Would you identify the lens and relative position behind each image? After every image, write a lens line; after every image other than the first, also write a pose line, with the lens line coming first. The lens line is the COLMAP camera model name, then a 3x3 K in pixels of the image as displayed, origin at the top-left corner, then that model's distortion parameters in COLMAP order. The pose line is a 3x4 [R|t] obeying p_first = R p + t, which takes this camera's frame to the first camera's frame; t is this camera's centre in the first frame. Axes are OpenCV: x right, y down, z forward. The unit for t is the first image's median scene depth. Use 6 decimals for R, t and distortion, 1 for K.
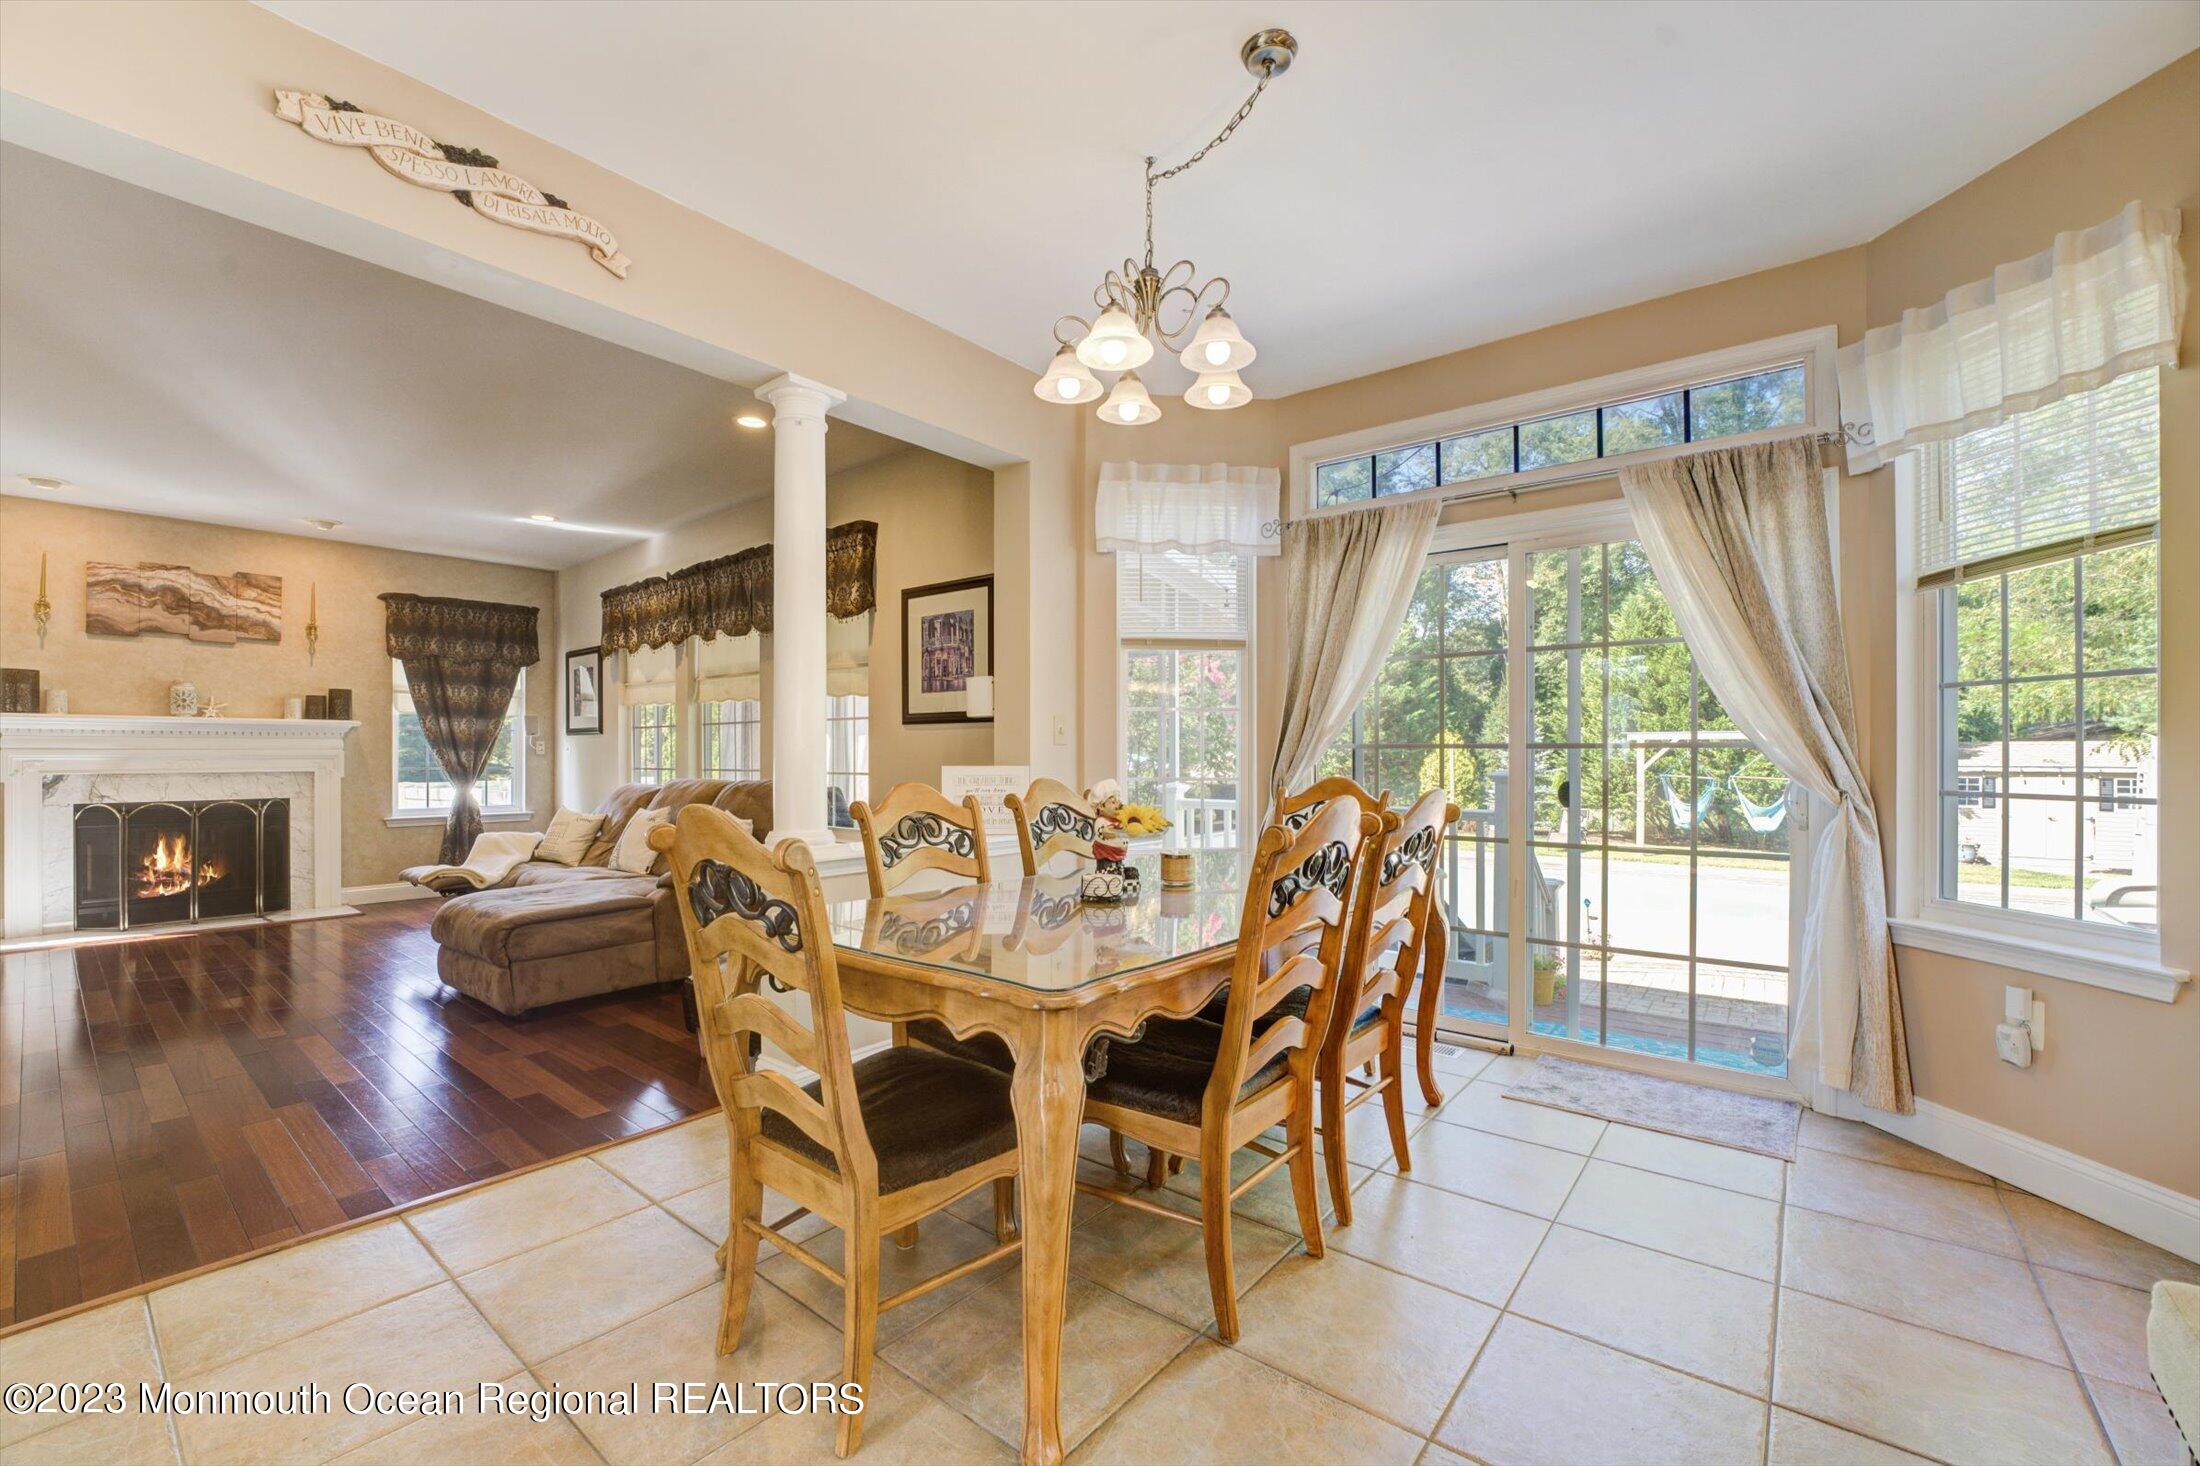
lens RADIAL K [[890.8, 0, 1098.0], [0, 890.8, 753.8], [0, 0, 1]] dist [-0.027208, 0.003154]
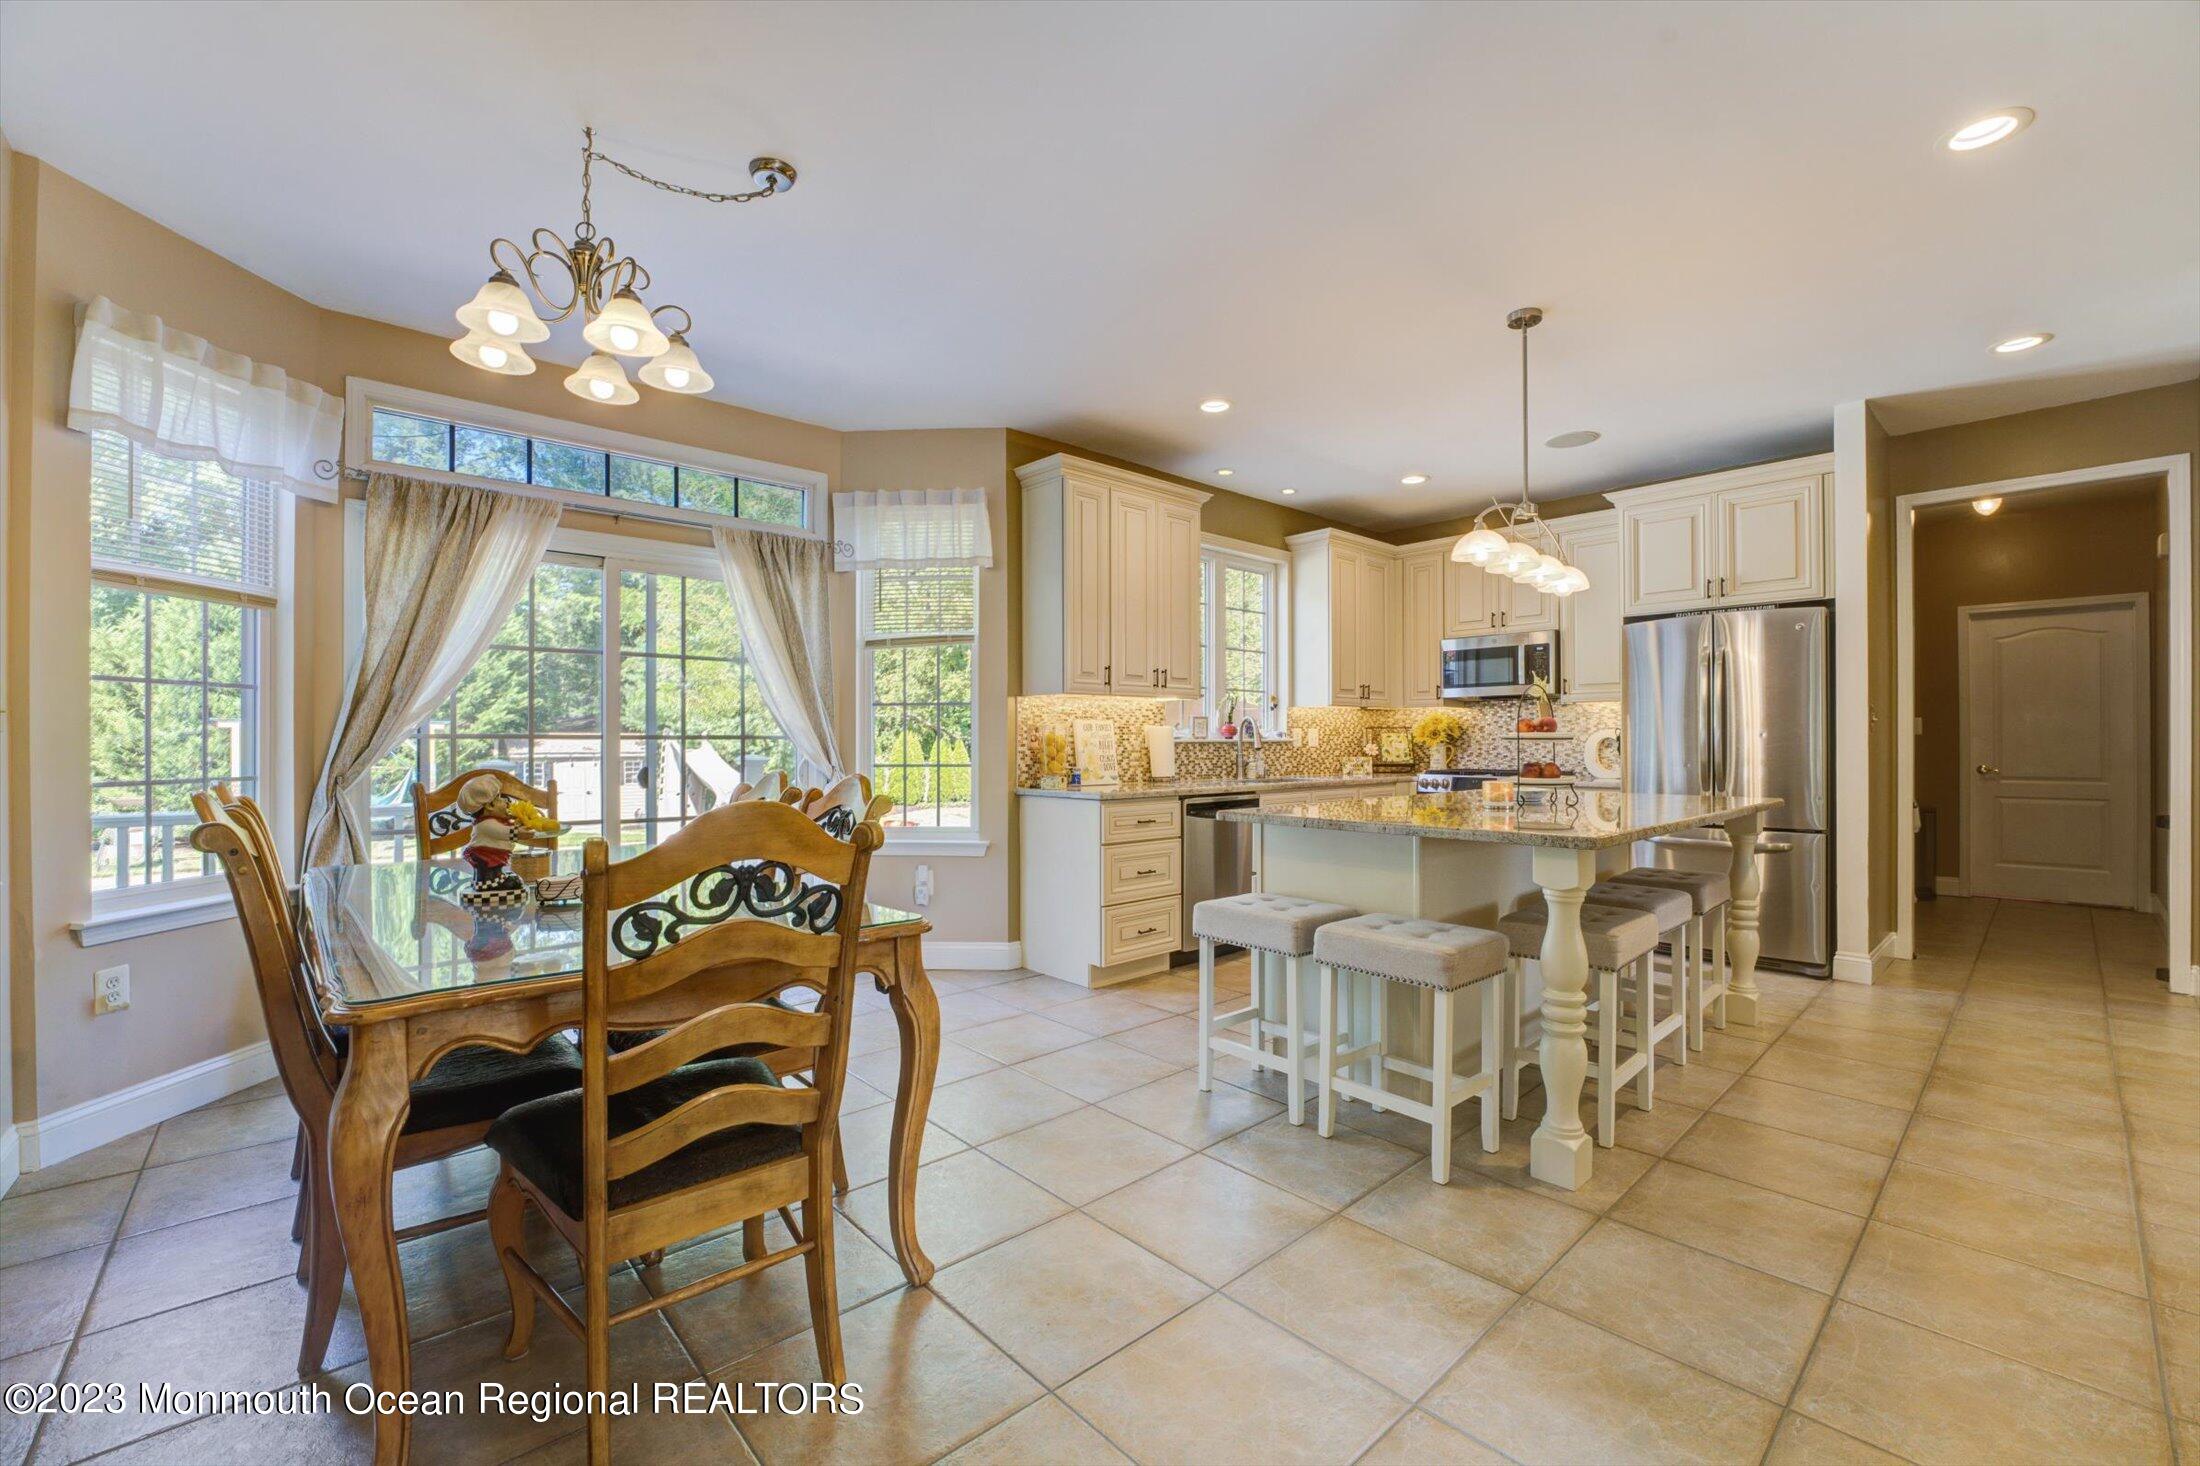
lens RADIAL K [[890.8, 0, 1092.2], [0, 890.8, 742.6], [0, 0, 1]] dist [-0.027208, 0.003154]
pose [[0.163034, -0.001551, 0.986619, -0.526610], [0.002370, 0.999996, 0.001180, -0.001630], [-0.986618, 0.002146, 0.163037, 0.198148]]
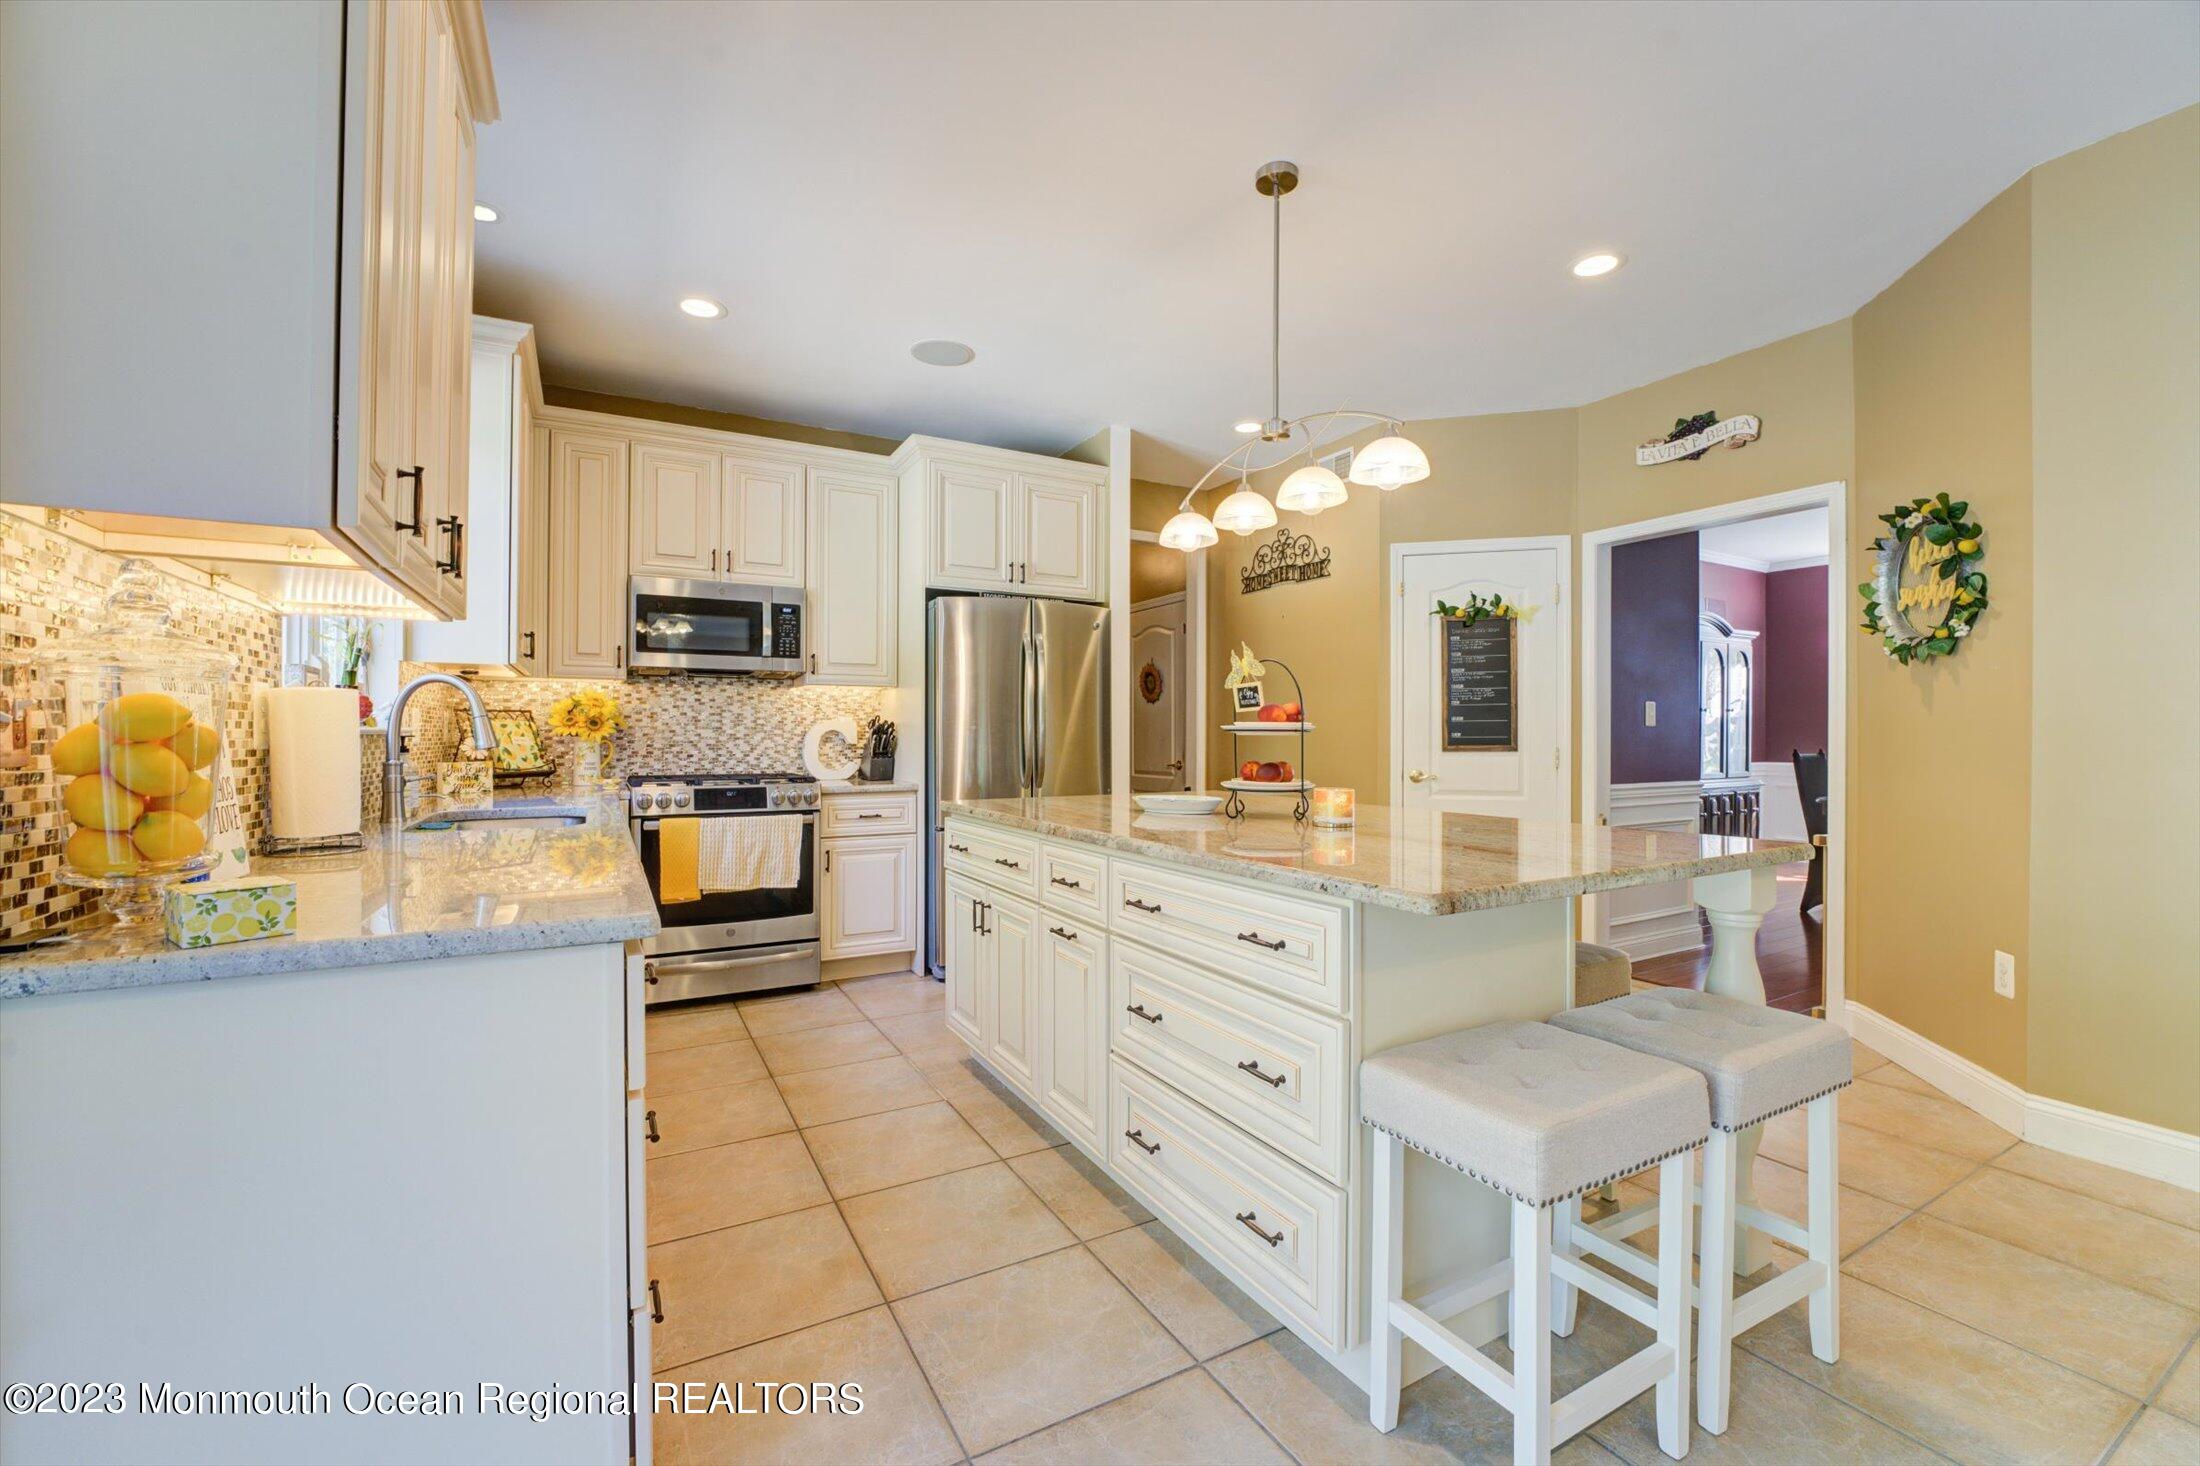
lens RADIAL K [[890.8, 0, 1099.8], [0, 890.8, 732.5], [0, 0, 1]] dist [-0.027208, 0.003154]
pose [[-0.929657, -0.001034, 0.368425, 0.333956], [-0.002198, 0.999994, -0.002740, -0.001026], [-0.368420, -0.003357, -0.929653, 0.606630]]
